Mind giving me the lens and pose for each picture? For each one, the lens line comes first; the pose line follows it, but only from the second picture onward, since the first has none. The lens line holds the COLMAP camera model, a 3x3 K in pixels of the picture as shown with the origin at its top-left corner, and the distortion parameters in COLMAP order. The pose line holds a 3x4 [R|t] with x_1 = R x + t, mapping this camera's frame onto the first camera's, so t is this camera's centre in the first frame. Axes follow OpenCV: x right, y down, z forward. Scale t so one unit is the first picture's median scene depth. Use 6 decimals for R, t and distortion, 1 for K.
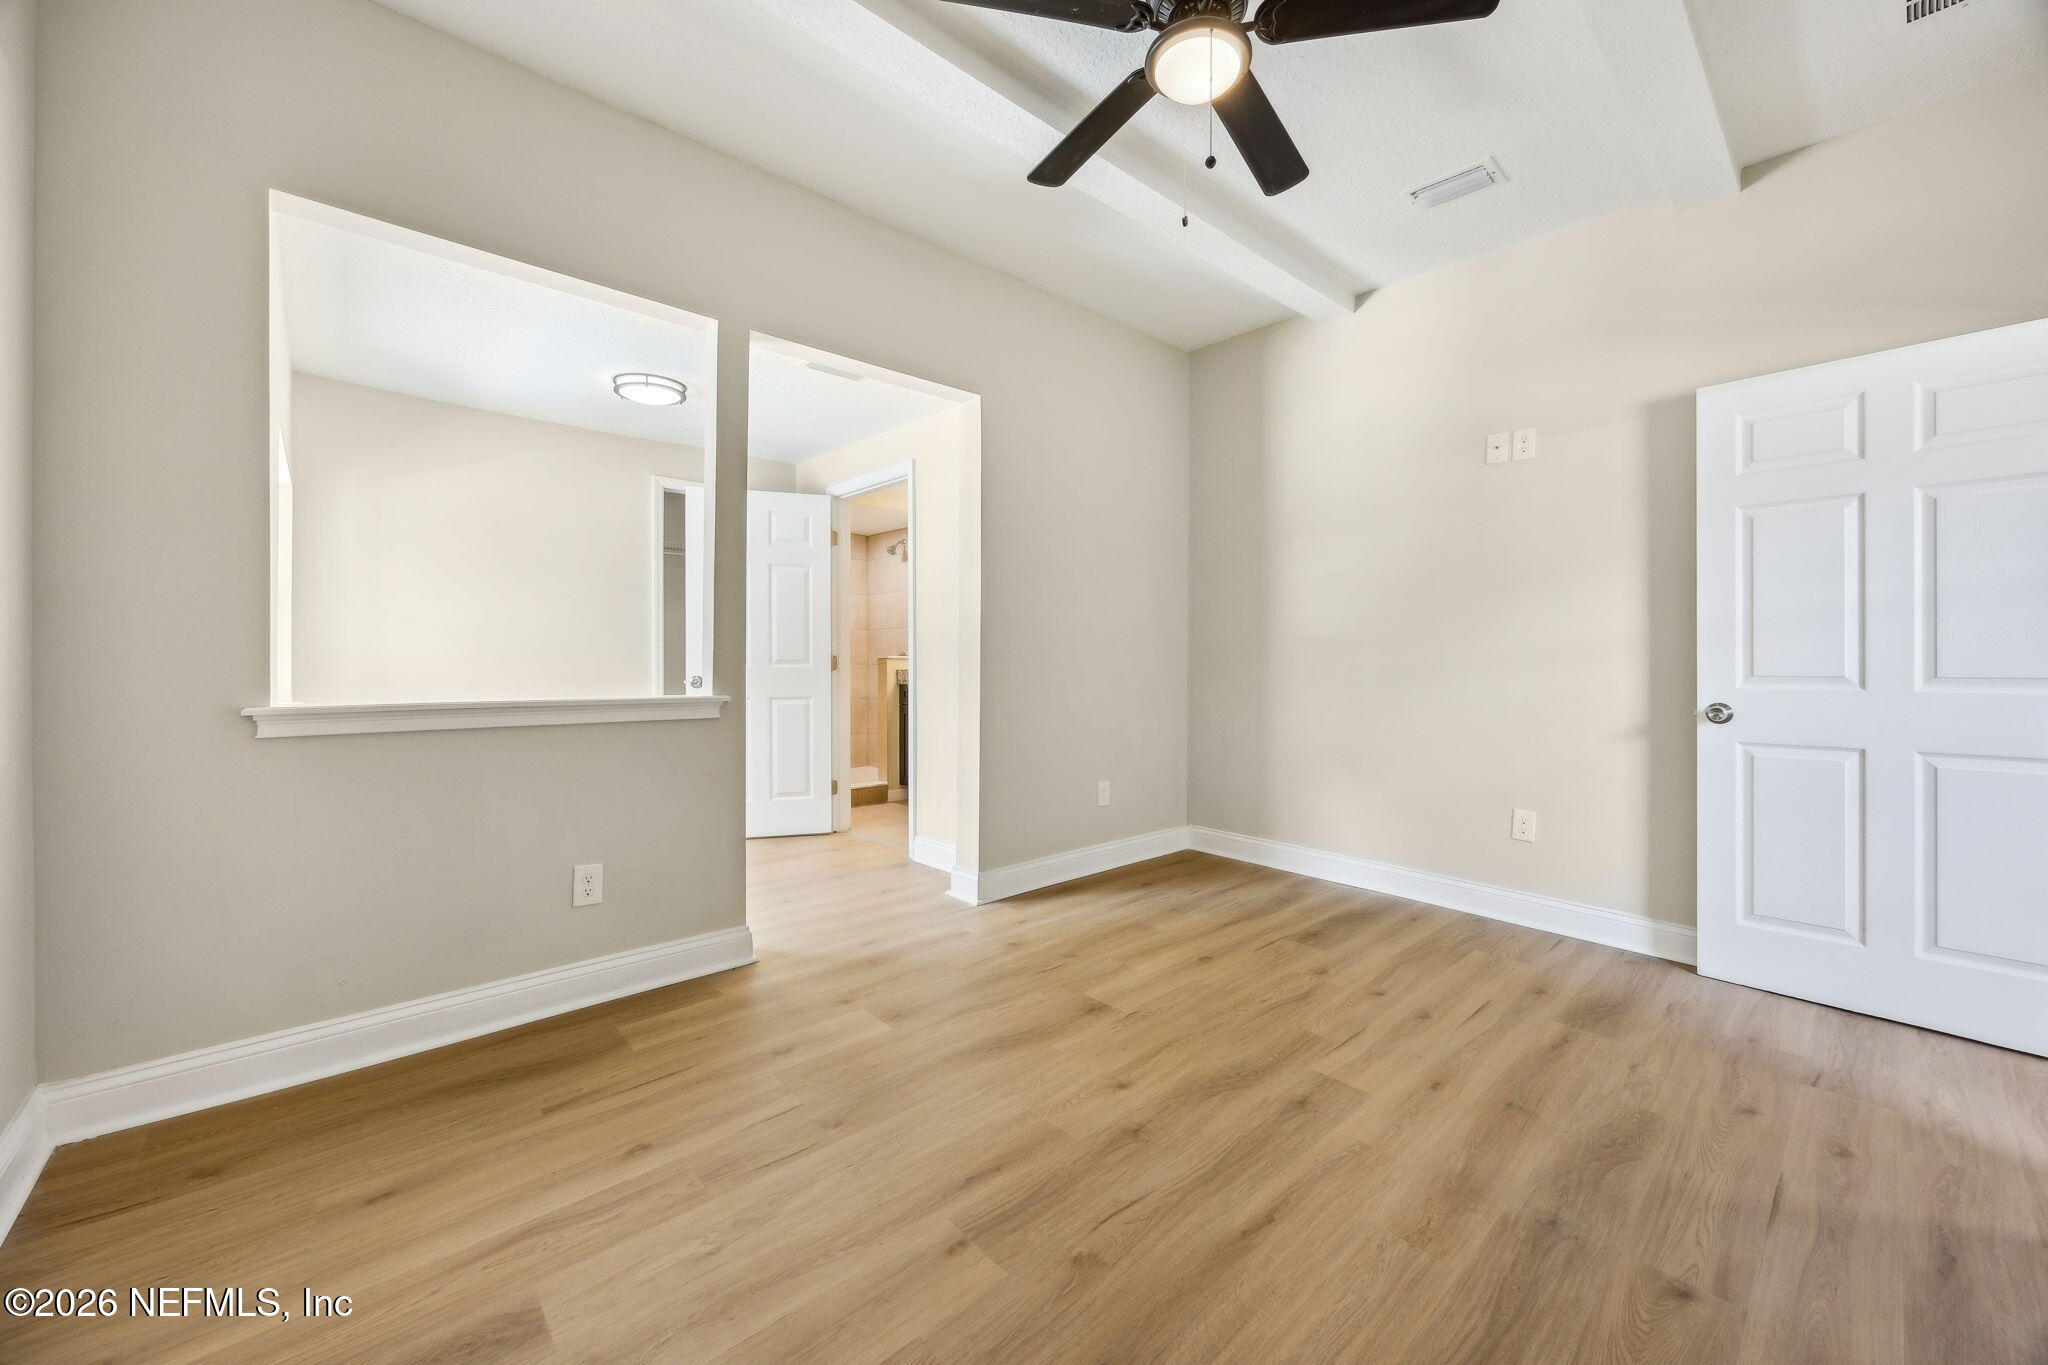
lens RADIAL K [[809.6, 0, 1022.6], [0, 809.6, 677.8], [0, 0, 1]] dist [0.001278, 0.000000]
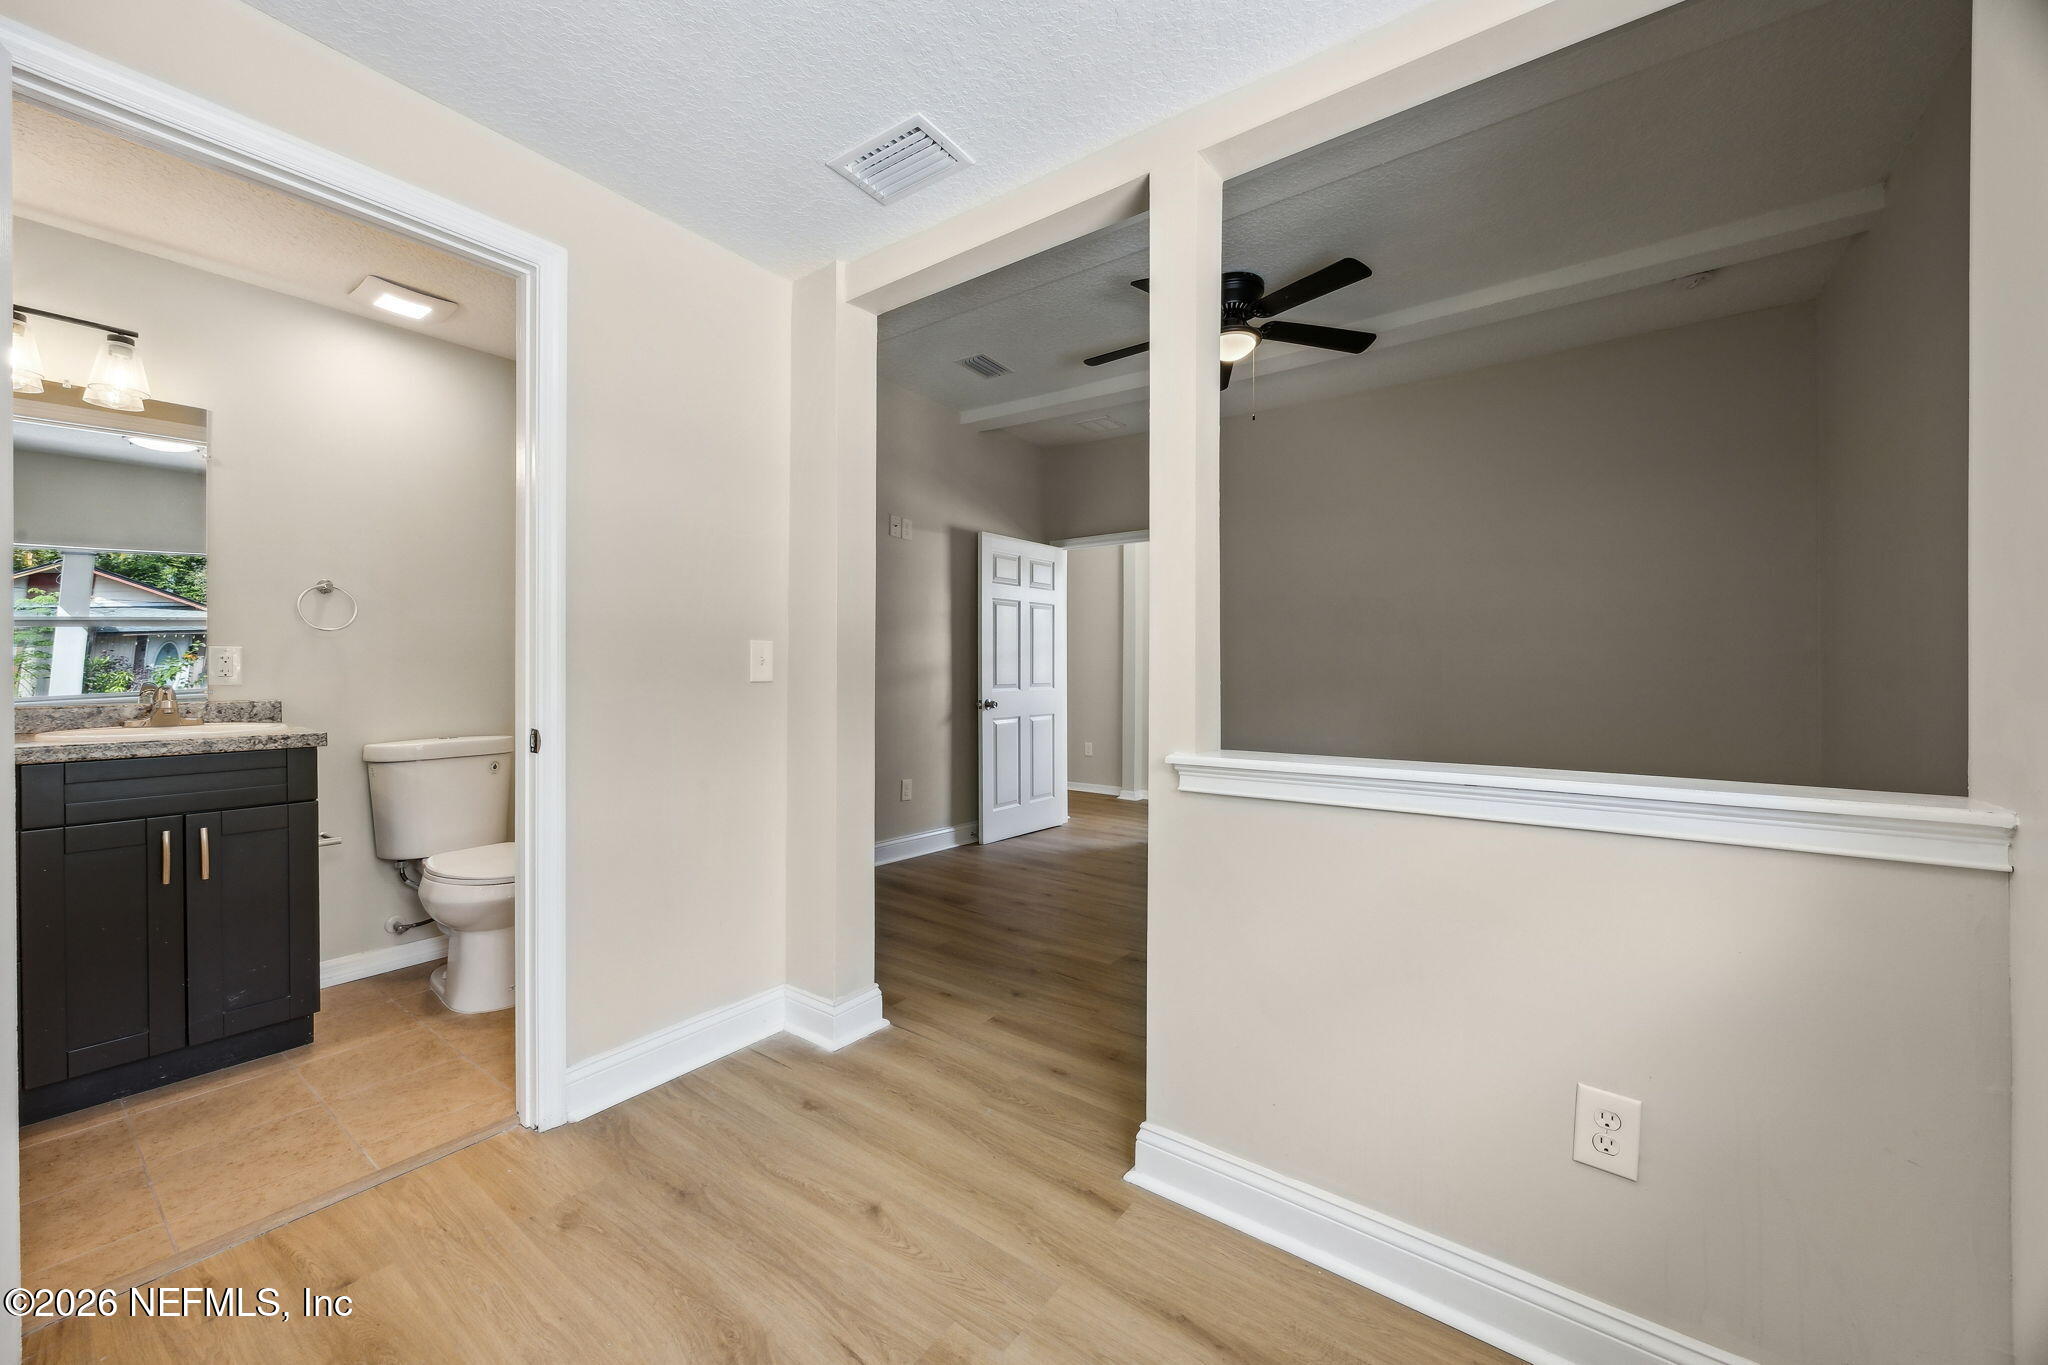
lens RADIAL K [[774.7, 0, 1021.1], [0, 774.7, 674.7], [0, 0, 1]] dist [0.000681, 0.000085]
pose [[-0.184887, -0.008487, 0.982723, -0.771889], [0.015267, 0.999817, 0.011507, -0.037348], [-0.982641, 0.017130, -0.184724, 1.024559]]
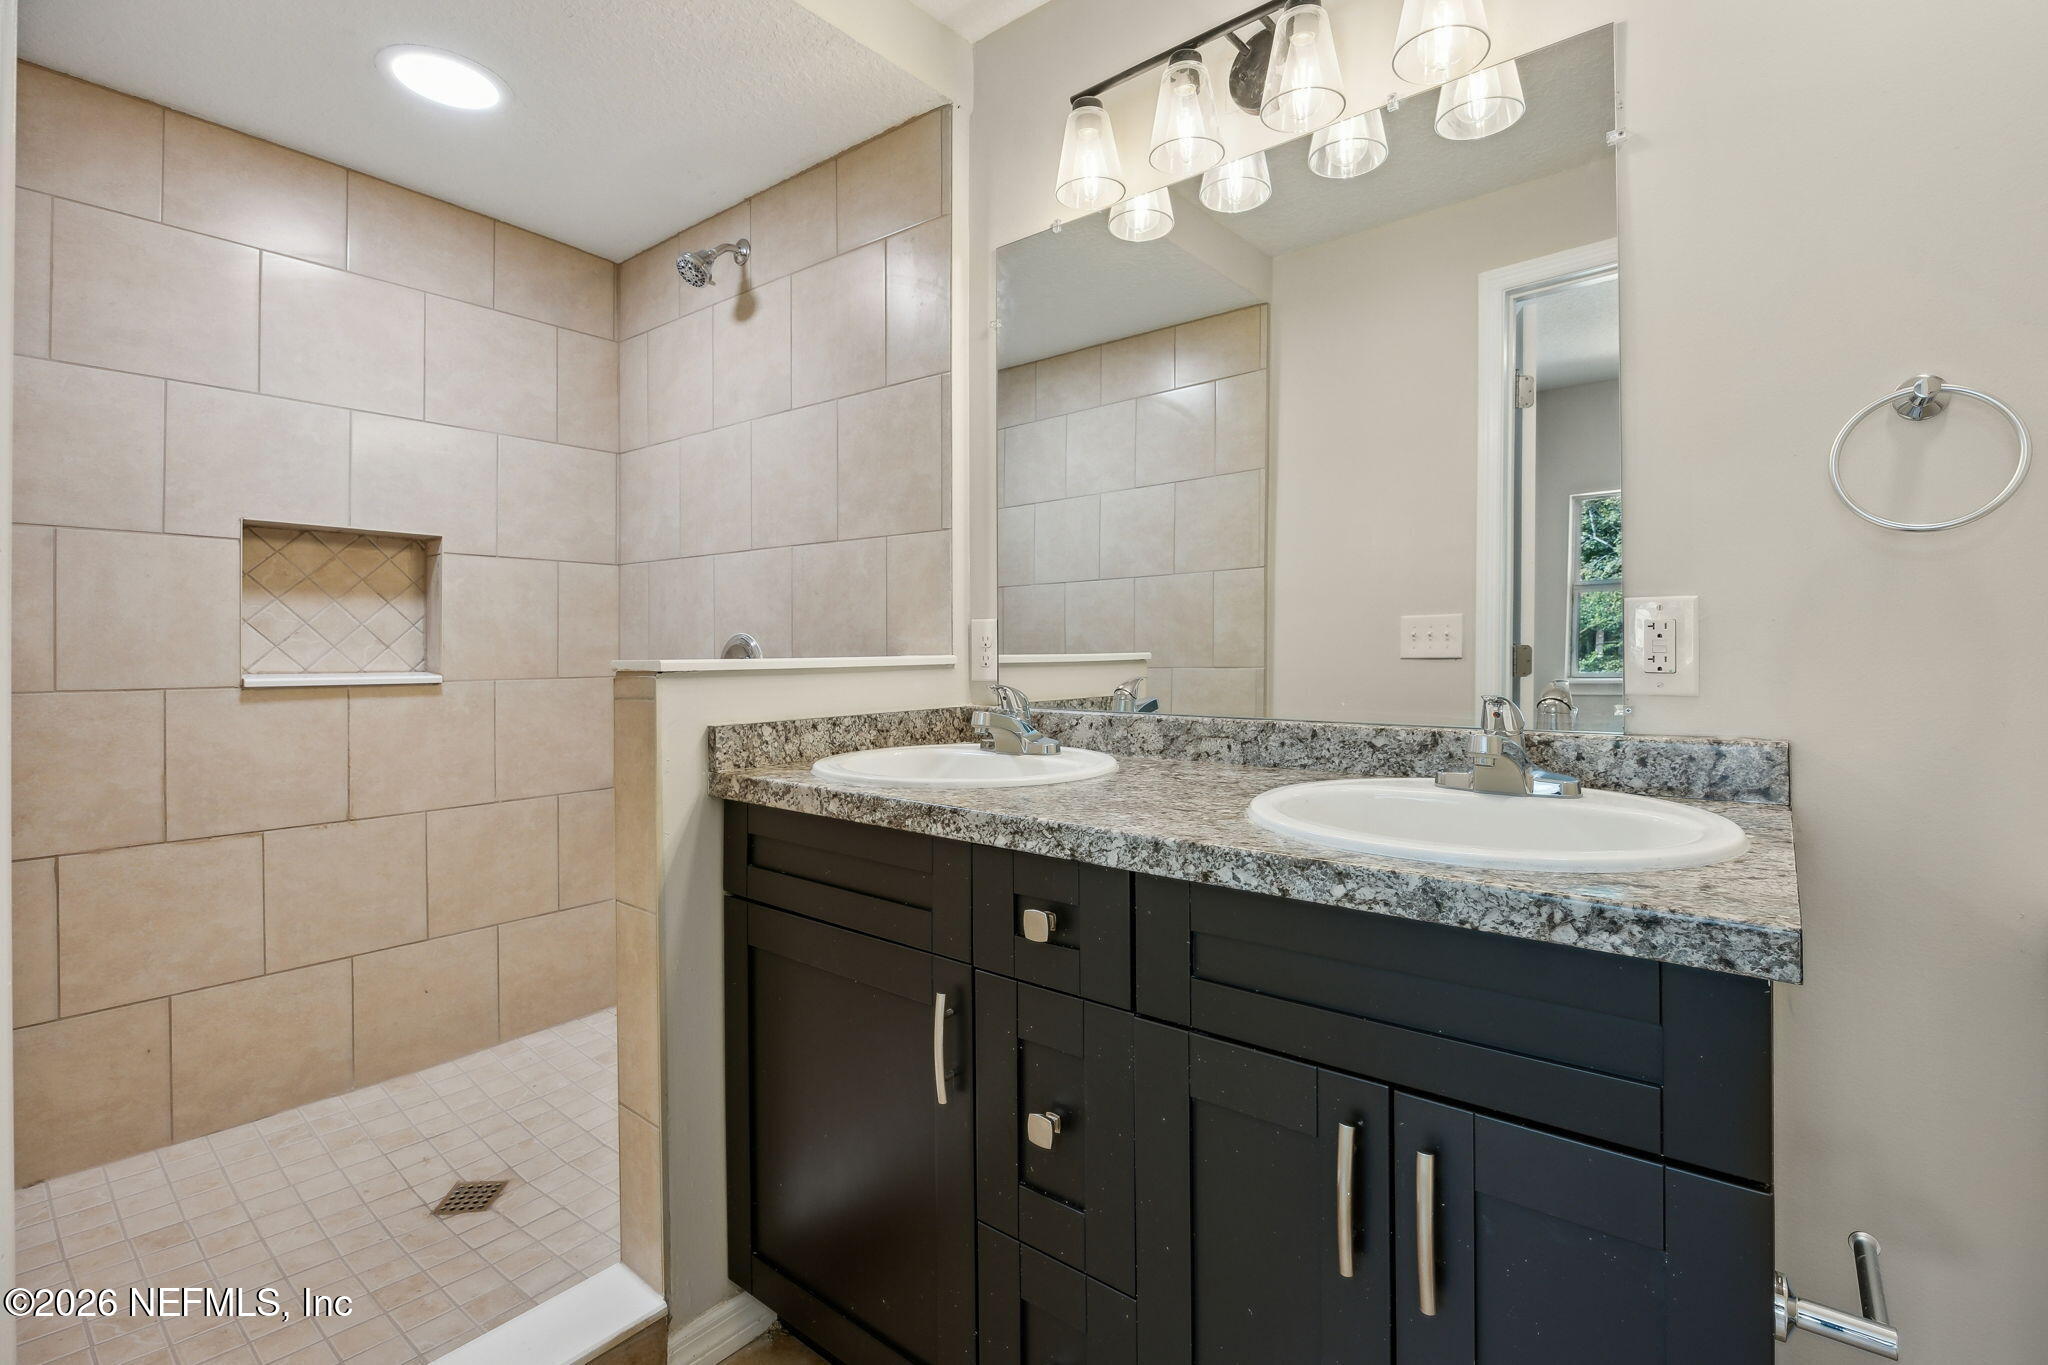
lens RADIAL K [[920.1, 0, 1026.7], [0, 920.1, 666.2], [0, 0, 1]] dist [-0.013280, 0.000680]
pose [[0.987197, -0.005038, 0.159425, -0.198922], [0.005481, 0.999982, -0.002336, -0.041634], [-0.159410, 0.003180, 0.987207, 1.329951]]
